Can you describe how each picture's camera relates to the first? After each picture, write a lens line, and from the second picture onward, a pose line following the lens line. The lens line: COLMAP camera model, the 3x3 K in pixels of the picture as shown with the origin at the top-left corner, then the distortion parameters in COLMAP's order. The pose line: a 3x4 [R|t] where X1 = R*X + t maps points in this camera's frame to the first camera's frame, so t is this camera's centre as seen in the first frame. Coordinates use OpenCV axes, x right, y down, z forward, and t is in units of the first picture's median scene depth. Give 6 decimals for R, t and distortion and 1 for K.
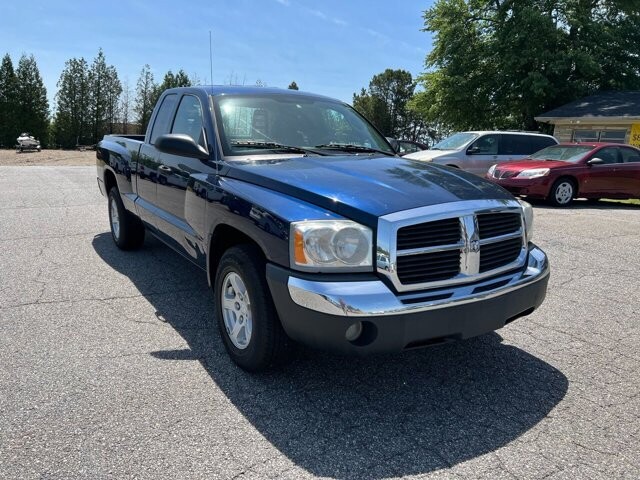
lens RADIAL K [[486.0, 0, 320.0], [0, 486.0, 240.0], [0, 0, 1]] dist [0.071170, -0.088520]
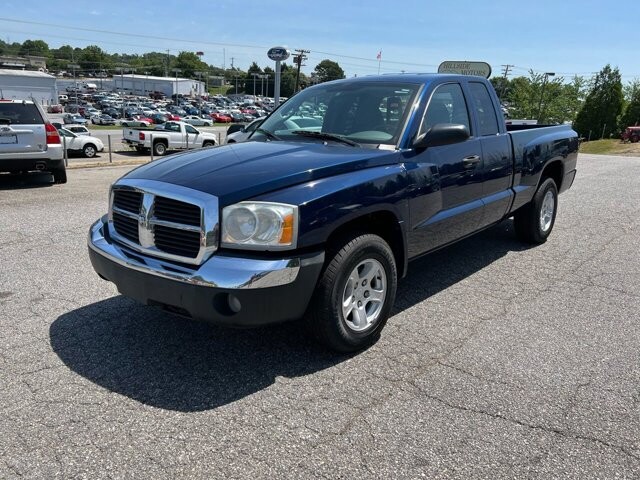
lens RADIAL K [[486.4, 0, 320.0], [0, 486.4, 240.0], [0, 0, 1]] dist [-0.004176, -0.000577]
pose [[0.271824, 0.217024, -0.937556, 1.440040], [-0.198200, 0.965979, 0.166139, -0.204461], [0.941716, 0.140663, 0.305591, 1.033578]]
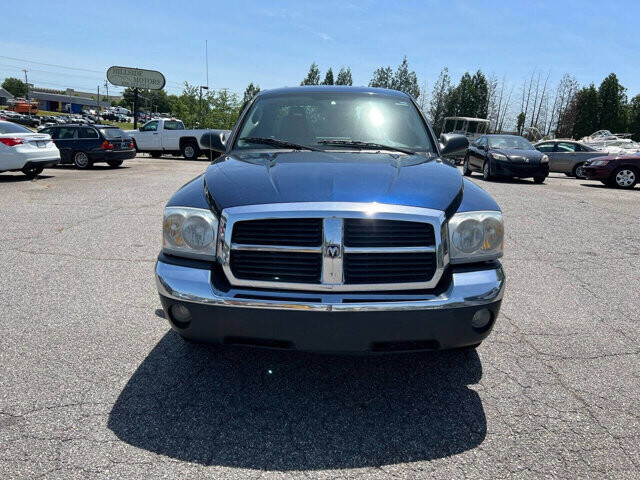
lens RADIAL K [[486.0, 0, 320.0], [0, 486.0, 240.0], [0, 0, 1]] dist [0.071170, -0.088520]
pose [[0.826953, 0.116355, -0.550101, 0.772231], [-0.117754, 0.992497, 0.032912, -0.035561], [0.549803, 0.037560, 0.834449, 0.237383]]
